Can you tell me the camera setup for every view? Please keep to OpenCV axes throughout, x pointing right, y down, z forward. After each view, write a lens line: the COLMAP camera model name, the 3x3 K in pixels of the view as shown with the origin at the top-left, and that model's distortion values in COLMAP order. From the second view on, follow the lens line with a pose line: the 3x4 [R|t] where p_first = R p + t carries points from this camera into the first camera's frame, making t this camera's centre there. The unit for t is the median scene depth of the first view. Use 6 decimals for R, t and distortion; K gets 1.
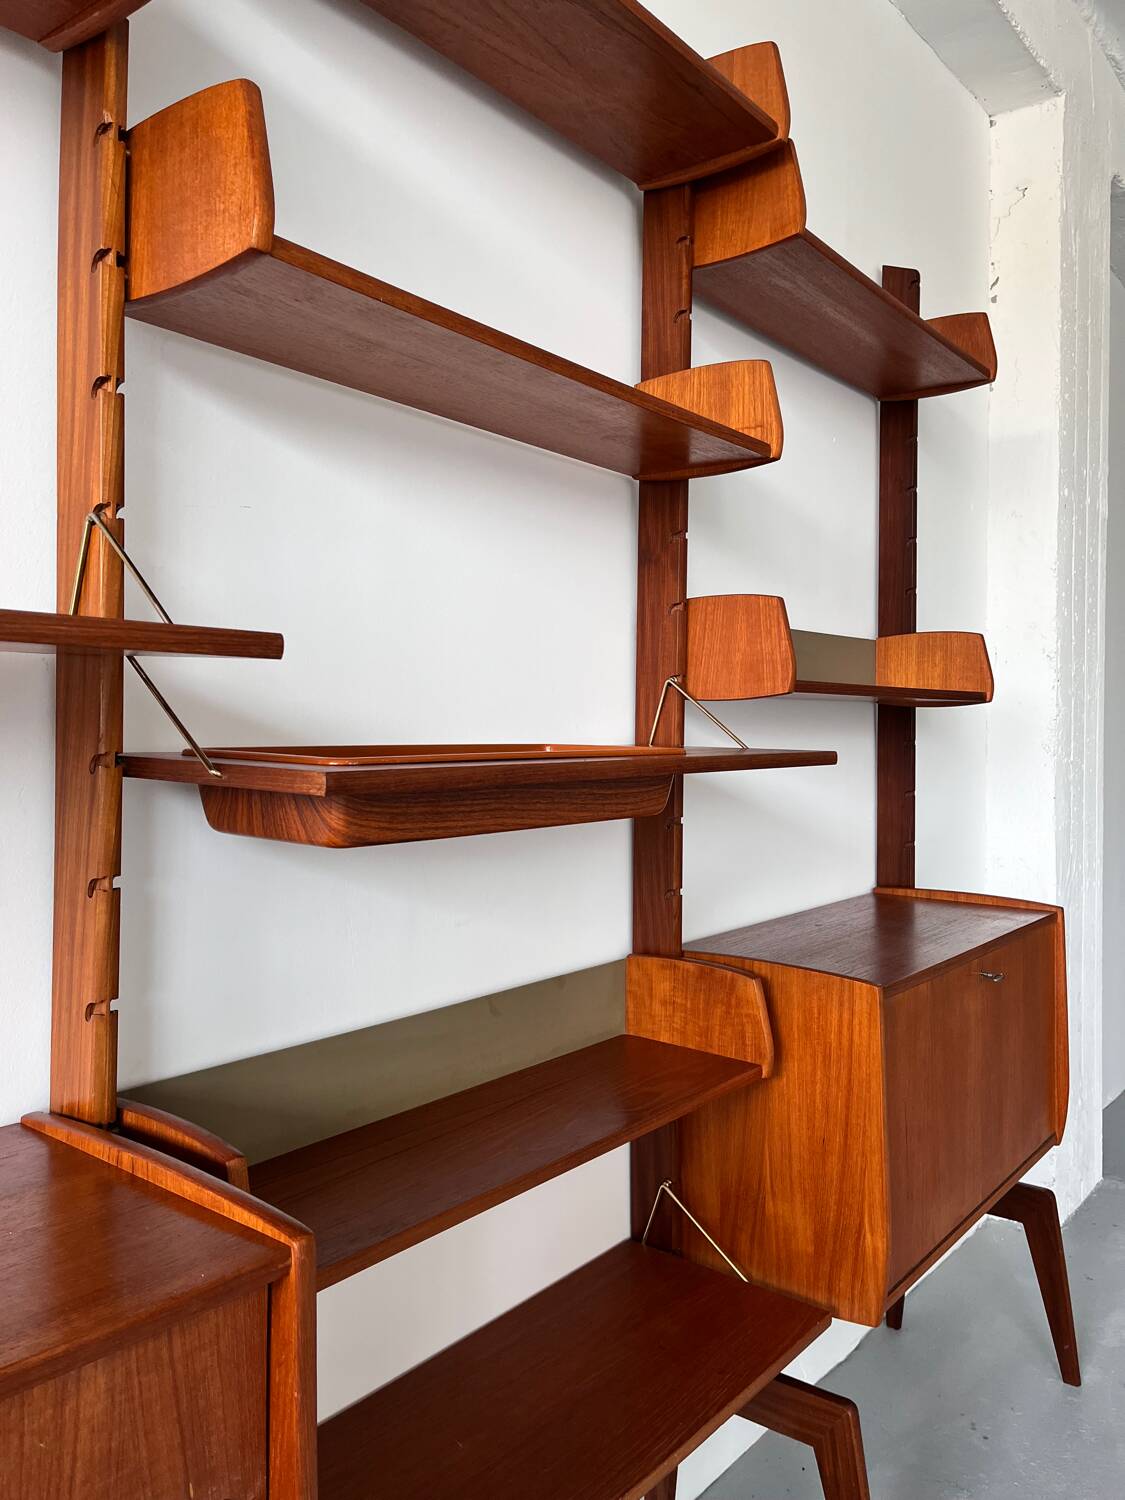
lens RADIAL K [[1140.4, 0, 575.7], [0, 1140.4, 741.9], [0, 0, 1]] dist [0.079263, -0.111590]
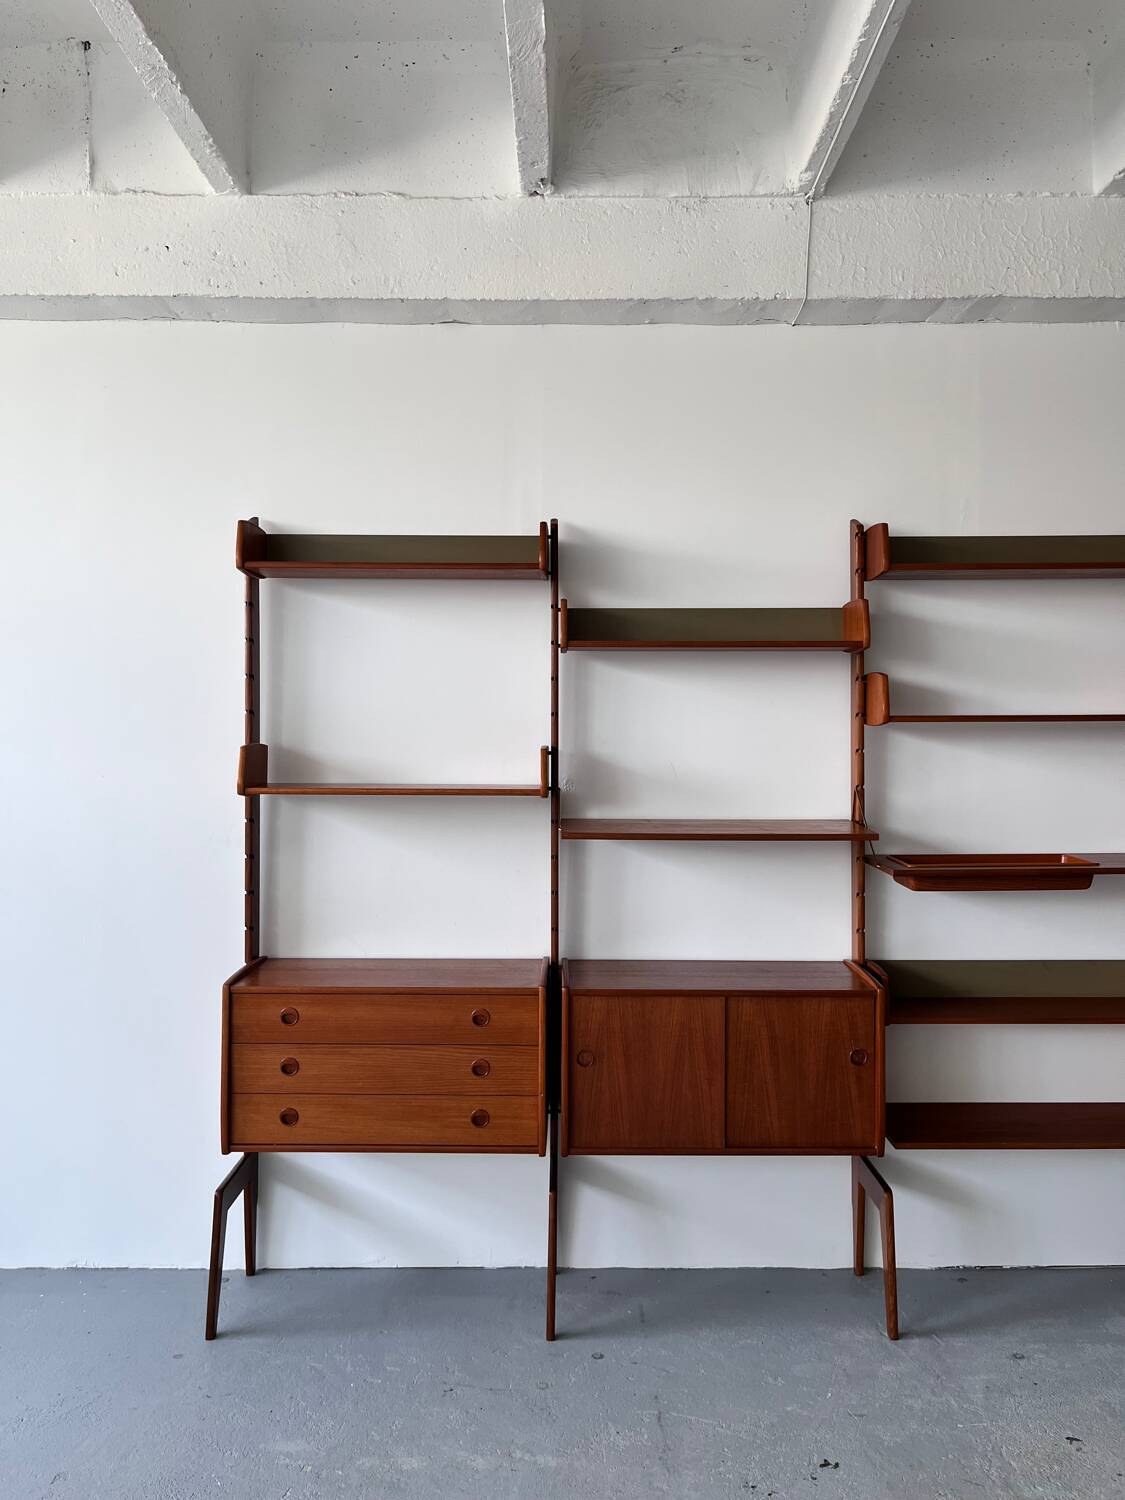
lens RADIAL K [[1140.4, 0, 575.7], [0, 1140.4, 741.9], [0, 0, 1]] dist [0.079263, -0.111590]
pose [[0.620175, -0.012906, -0.784357, 1.486501], [0.007941, 0.999917, -0.010174, -0.268856], [0.784423, 0.000081, 0.620226, -1.531513]]
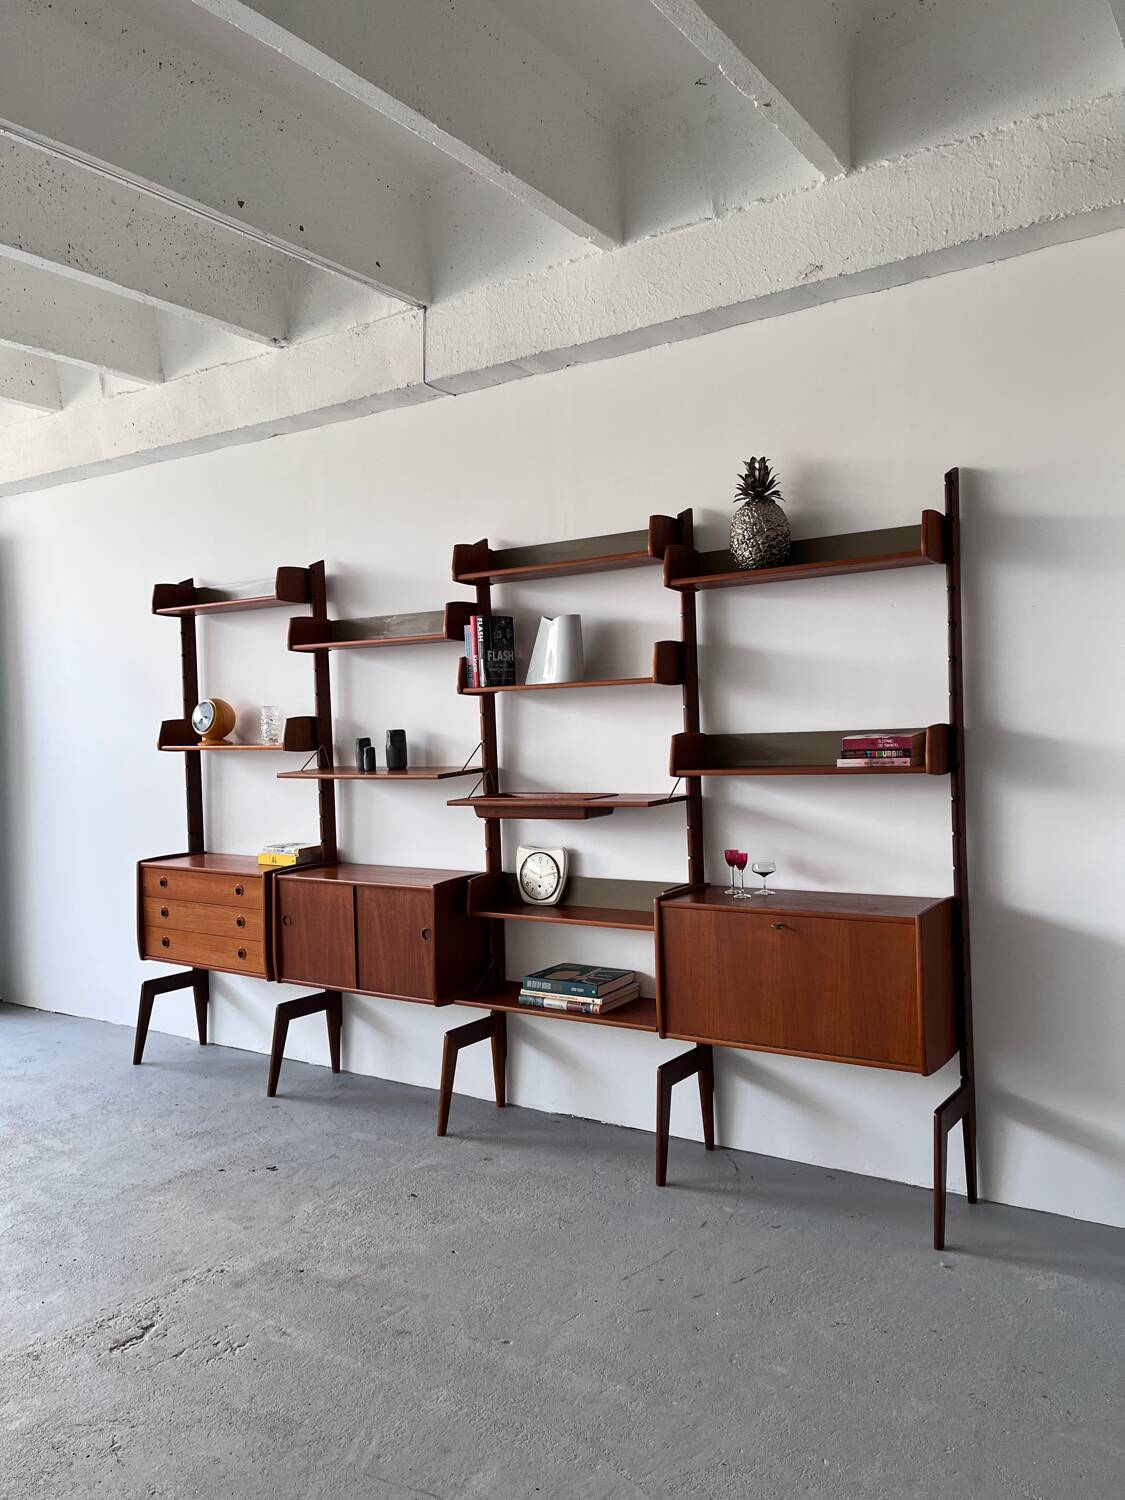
lens RADIAL K [[1143.4, 0, 562.5], [0, 1143.4, 750.0], [0, 0, 1]] dist [0.083350, -0.117964]
pose [[0.065890, 0.007666, -0.997797, 3.506840], [0.026649, 0.999600, 0.009440, -0.179789], [0.997471, -0.027212, 0.065659, 0.831774]]
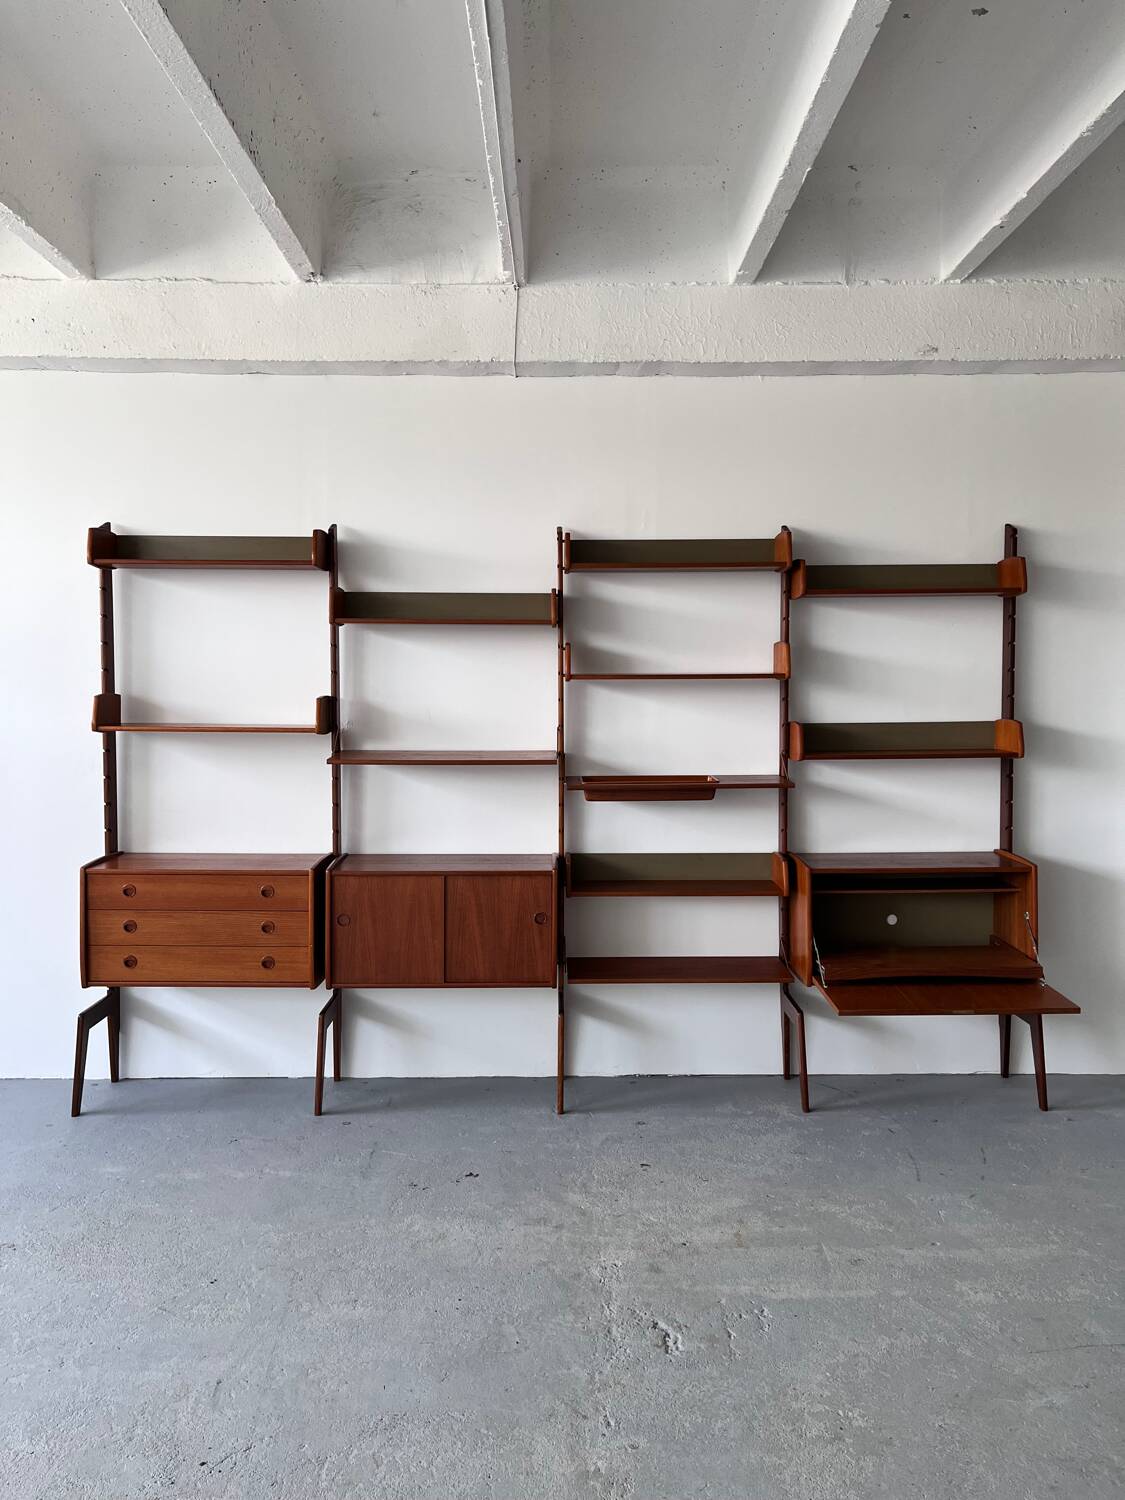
lens RADIAL K [[1143.7, 0, 566.4], [0, 1143.7, 738.8], [0, 0, 1]] dist [0.083939, -0.118578]
pose [[0.624656, 0.027995, -0.780398, 2.730334], [0.006470, 0.999137, 0.041020, -0.296276], [0.780873, -0.030673, 0.623936, -1.605333]]
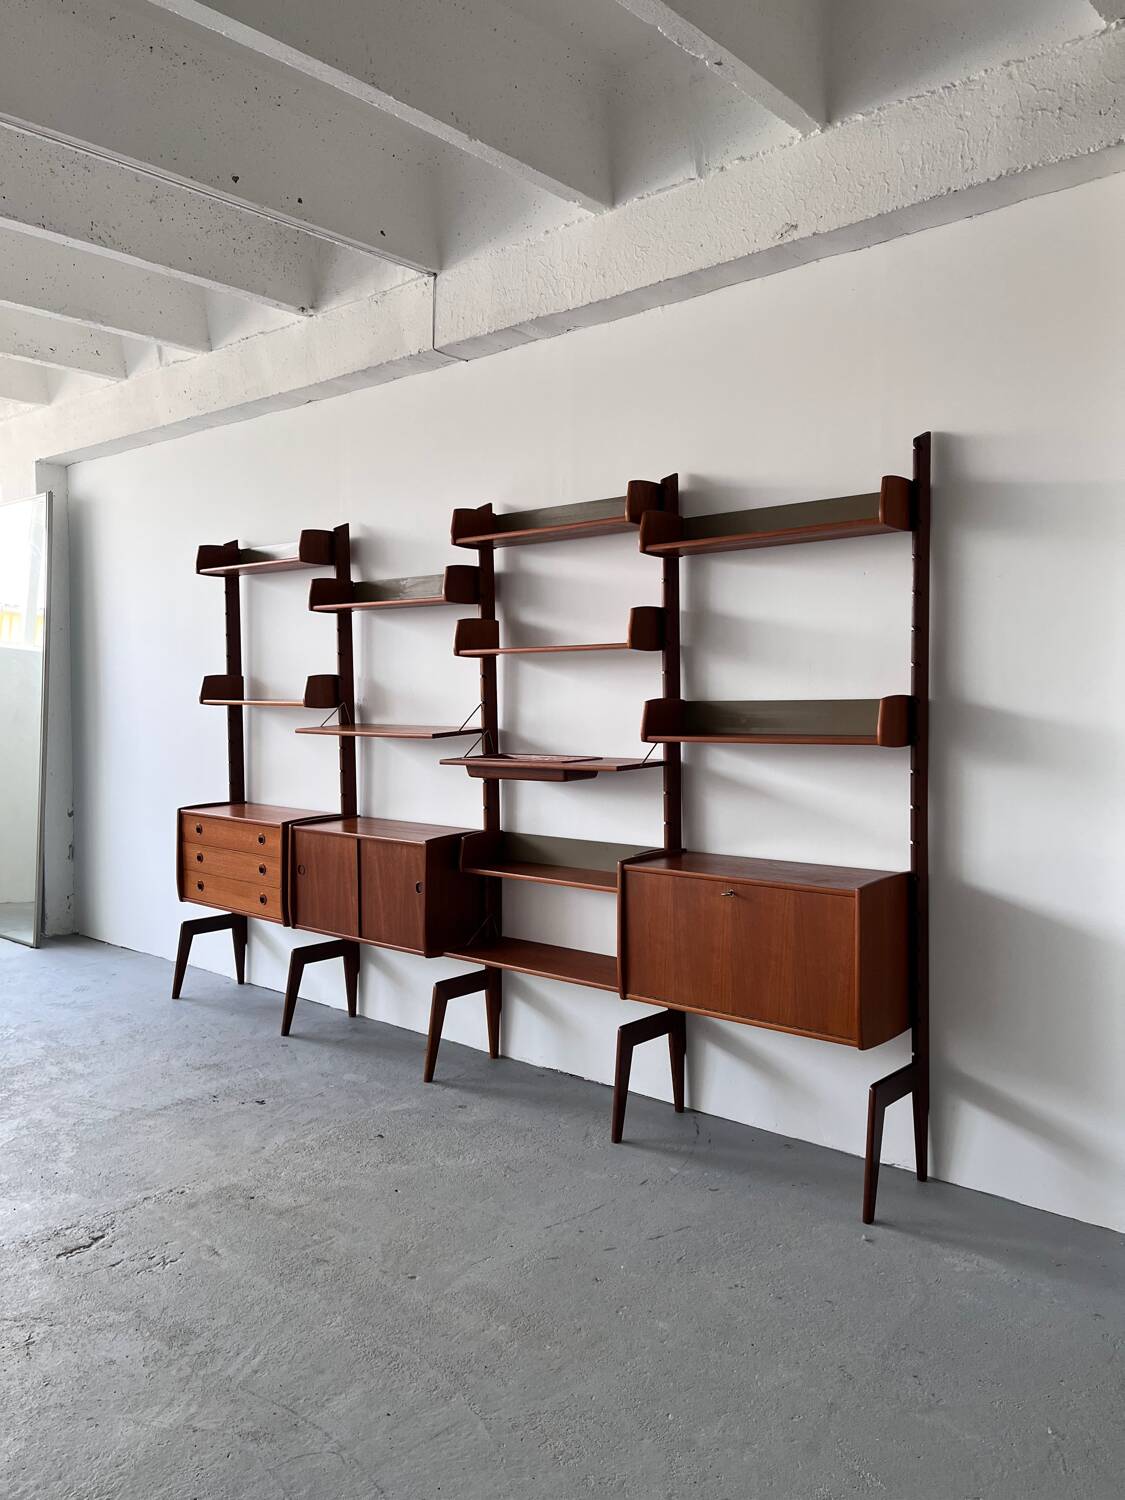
lens RADIAL K [[1142.4, 0, 562.1], [0, 1142.4, 740.0], [0, 0, 1]] dist [0.081298, -0.113831]
pose [[-0.054185, 0.033205, -0.997979, 3.558178], [0.004326, 0.999445, 0.033019, -0.179616], [0.998522, -0.002528, -0.054298, 1.302689]]
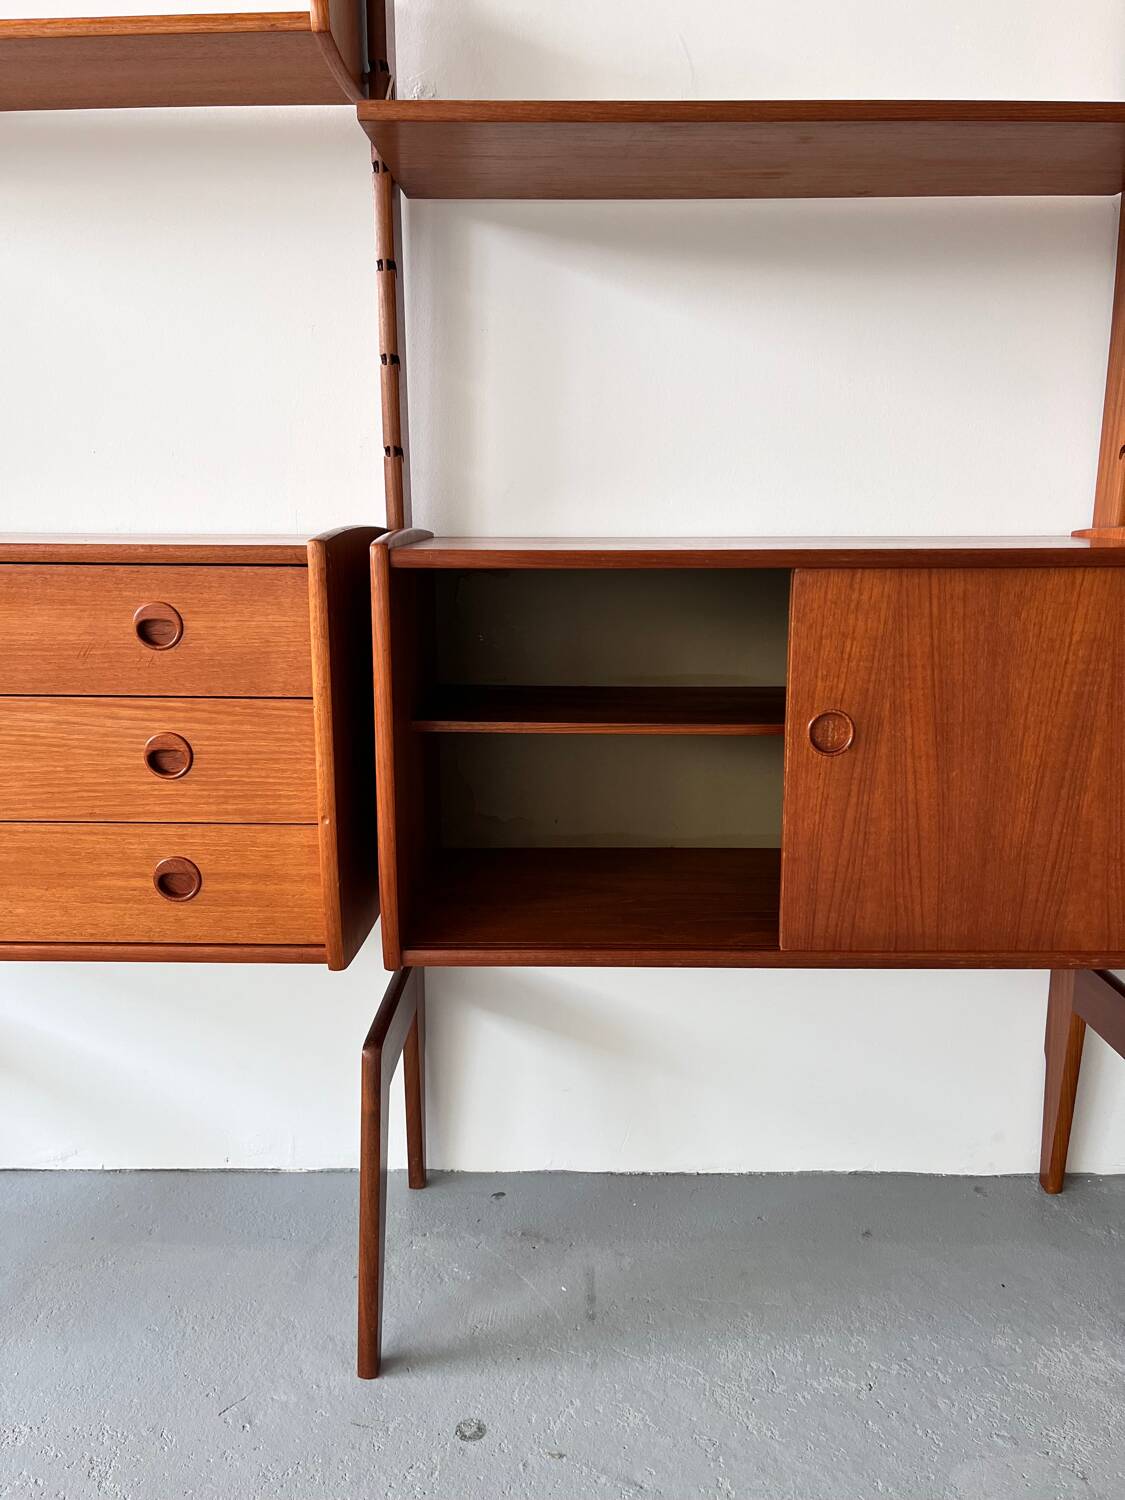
lens RADIAL K [[1140.4, 0, 575.7], [0, 1140.4, 741.9], [0, 0, 1]] dist [0.079263, -0.111590]
pose [[0.608361, 0.135685, -0.781976, 0.296129], [0.011434, 0.983677, 0.179578, 0.258599], [0.793578, -0.118189, 0.596880, -0.393309]]
